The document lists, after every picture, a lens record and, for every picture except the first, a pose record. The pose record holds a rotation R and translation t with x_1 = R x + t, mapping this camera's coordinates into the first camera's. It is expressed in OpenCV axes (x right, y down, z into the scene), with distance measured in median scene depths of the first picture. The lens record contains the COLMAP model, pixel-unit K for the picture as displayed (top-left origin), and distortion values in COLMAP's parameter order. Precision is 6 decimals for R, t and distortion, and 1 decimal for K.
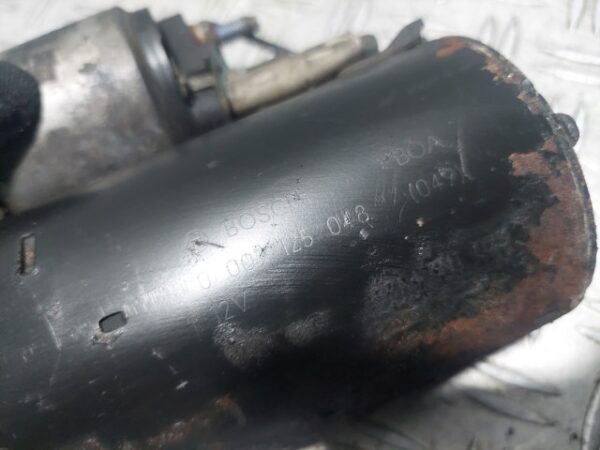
lens RADIAL K [[481.9, 0, 300.0], [0, 481.9, 225.0], [0, 0, 1]] dist [-0.061637, -0.008853]
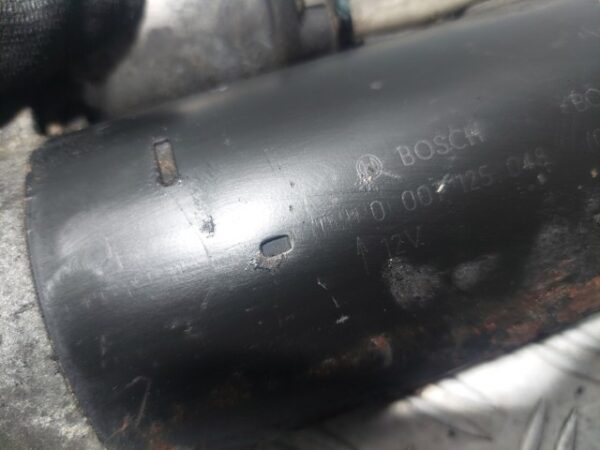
lens RADIAL K [[490.5, 0, 309.0], [0, 490.5, 223.7], [0, 0, 1]] dist [-0.076870, -0.010203]
pose [[0.991935, 0.095204, 0.083676, -0.367663], [-0.102685, 0.990617, 0.090189, 0.064397], [-0.074305, -0.098053, 0.992403, 0.074246]]
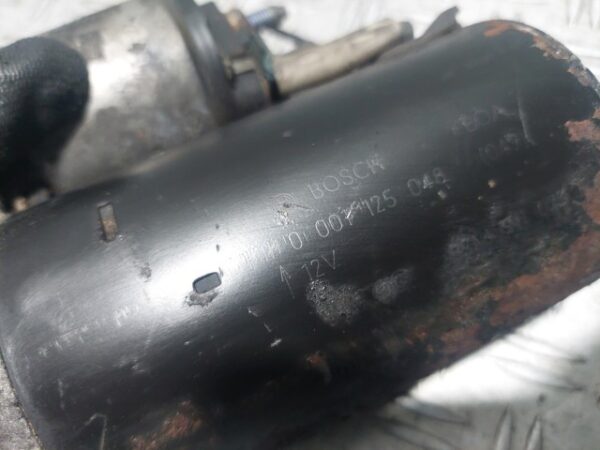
lens RADIAL K [[481.9, 0, 300.0], [0, 481.9, 225.0], [0, 0, 1]] dist [-0.061637, -0.008853]
pose [[0.997552, -0.018373, 0.067473, -0.234626], [0.019697, 0.999625, -0.019021, 0.093228], [-0.067098, 0.020303, 0.997540, -0.029699]]
